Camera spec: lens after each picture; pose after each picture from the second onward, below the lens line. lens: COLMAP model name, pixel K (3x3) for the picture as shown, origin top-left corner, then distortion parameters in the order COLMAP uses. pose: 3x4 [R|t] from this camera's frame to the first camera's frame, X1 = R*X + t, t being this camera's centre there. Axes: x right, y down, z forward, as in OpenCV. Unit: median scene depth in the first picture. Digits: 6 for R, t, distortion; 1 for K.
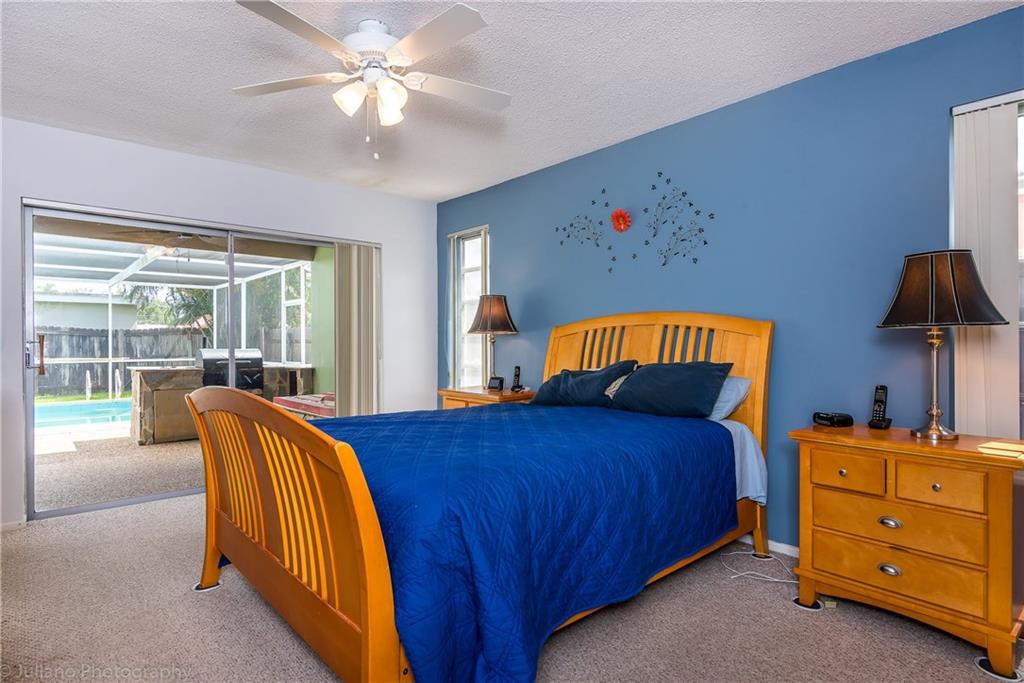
lens RADIAL K [[586.2, 0, 518.9], [0, 586.2, 341.4], [0, 0, 1]] dist [0.004257, 0.000698]
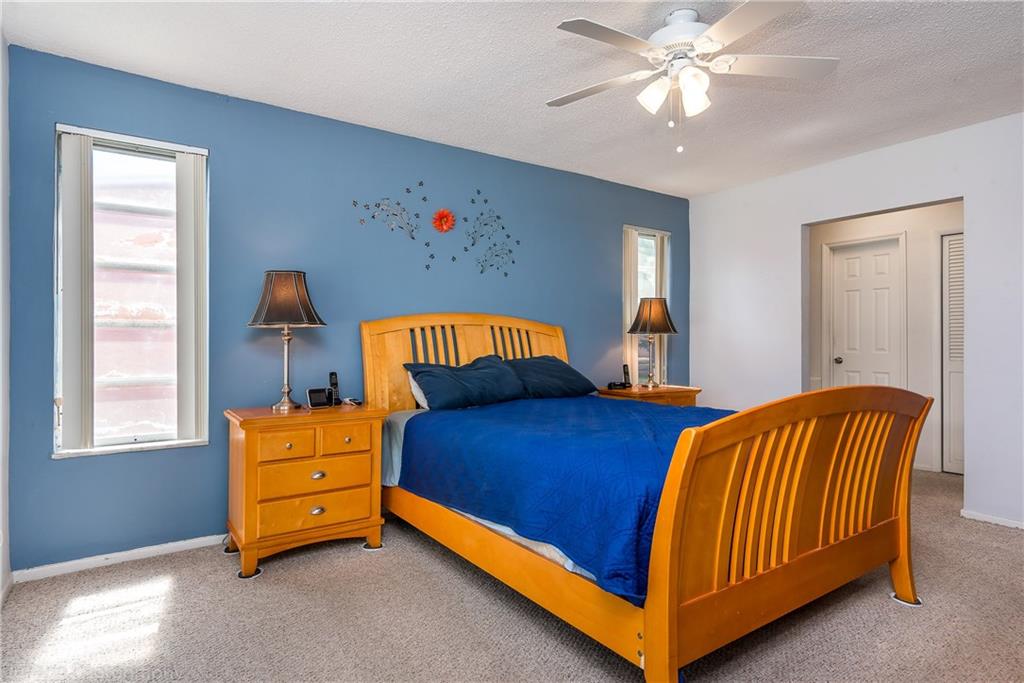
lens RADIAL K [[550.0, 0, 508.6], [0, 550.0, 337.7], [0, 0, 1]] dist [-0.001531, 0.000363]
pose [[0.104882, 0.002822, 0.994481, -0.793368], [-0.009760, 0.999951, -0.001808, -0.002821], [-0.994437, -0.009517, 0.104904, 0.815107]]
